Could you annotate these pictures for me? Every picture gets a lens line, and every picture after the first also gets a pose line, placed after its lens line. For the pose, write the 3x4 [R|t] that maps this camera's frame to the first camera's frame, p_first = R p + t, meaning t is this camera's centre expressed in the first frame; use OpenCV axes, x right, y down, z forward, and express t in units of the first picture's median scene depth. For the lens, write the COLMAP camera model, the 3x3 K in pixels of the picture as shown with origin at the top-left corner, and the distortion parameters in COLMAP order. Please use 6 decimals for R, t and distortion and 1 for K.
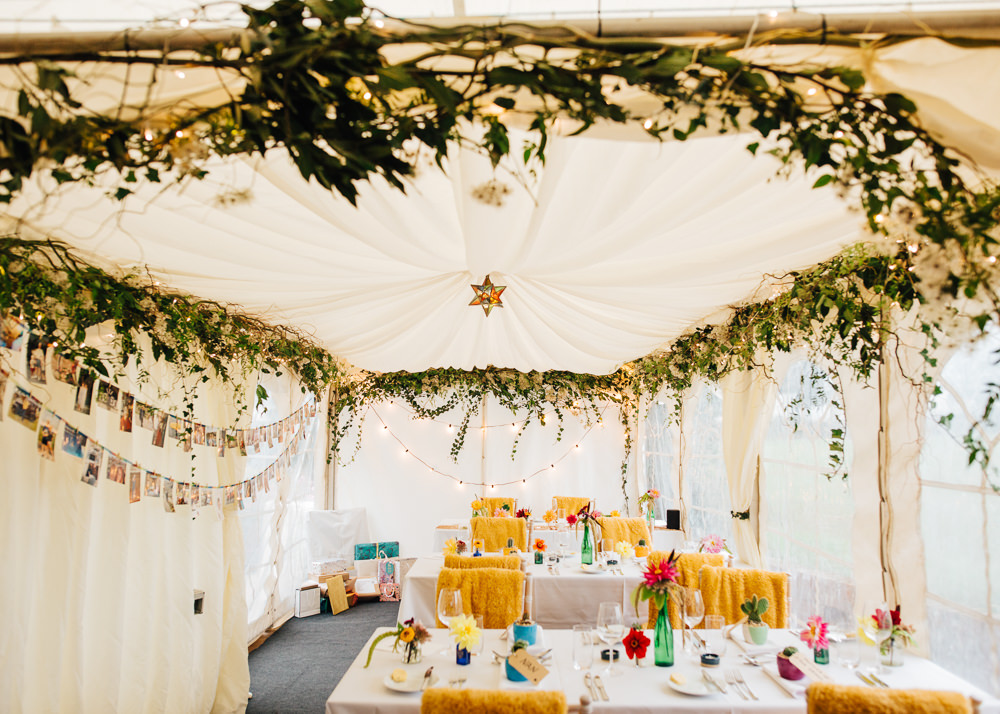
lens RADIAL K [[744.0, 0, 490.6], [0, 744.0, 354.9], [0, 0, 1]] dist [-0.042542, 0.024776]
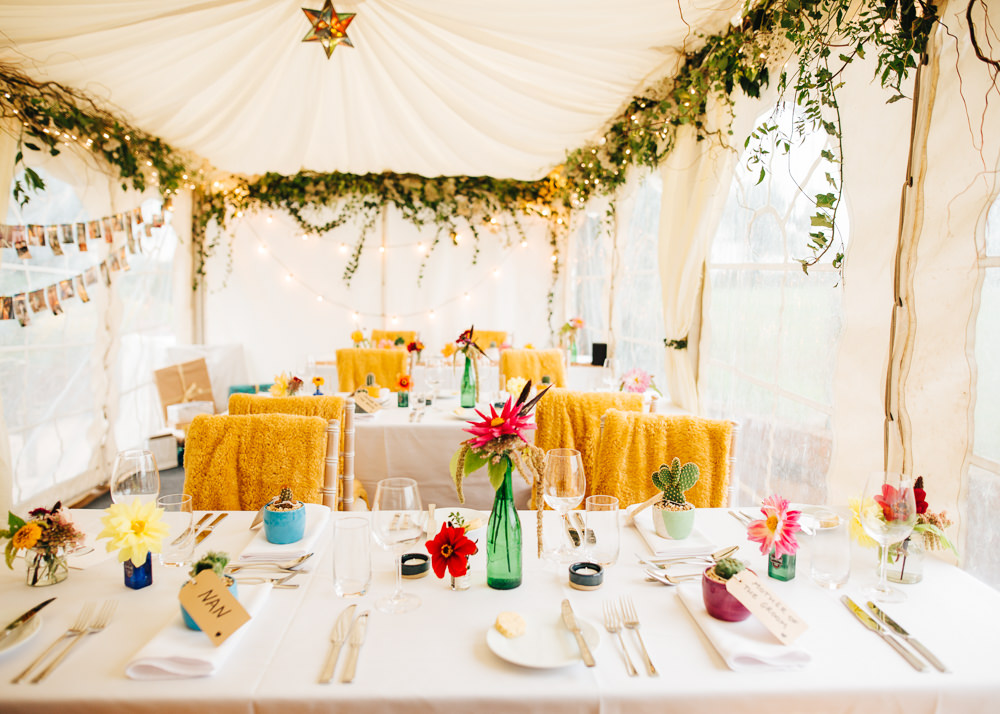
lens RADIAL K [[744.0, 0, 495.2], [0, 744.0, 353.0], [0, 0, 1]] dist [-0.042542, 0.024776]
pose [[0.998066, 0.000588, 0.062168, 0.171381], [-0.013065, 0.979607, 0.200496, 0.122063], [-0.060782, -0.200920, 0.977720, 0.433021]]
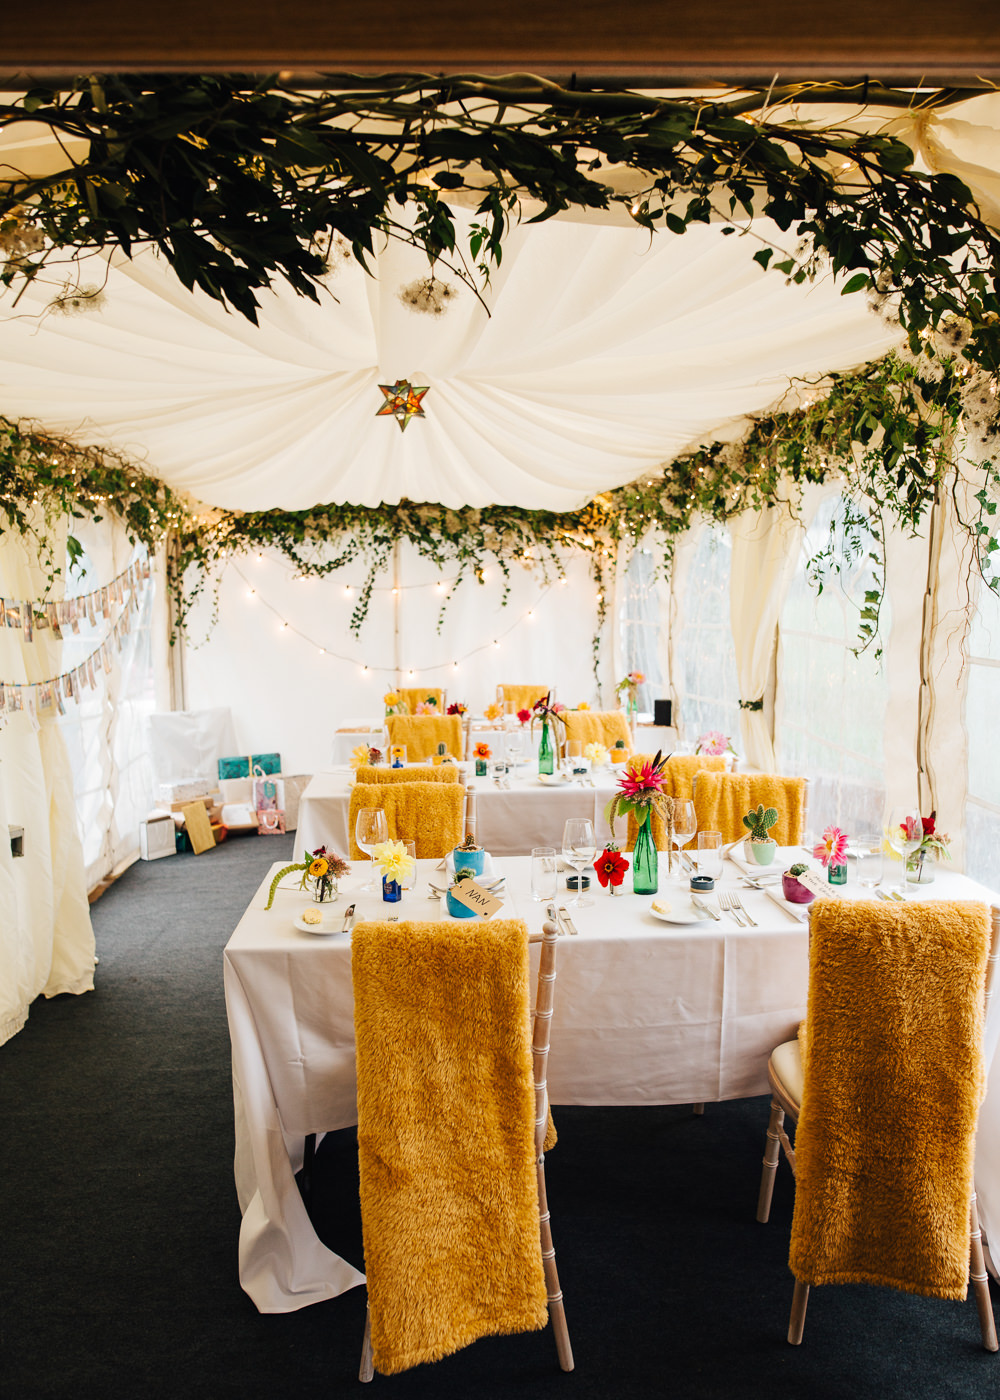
lens RADIAL K [[1105.1, 0, 498.4], [0, 1105.1, 700.8], [0, 0, 1]] dist [-0.058004, 0.015259]
pose [[0.995862, -0.025018, 0.087366, -0.019056], [0.006859, 0.979310, 0.202249, -0.021046], [-0.090618, -0.200813, 0.975429, -0.092335]]
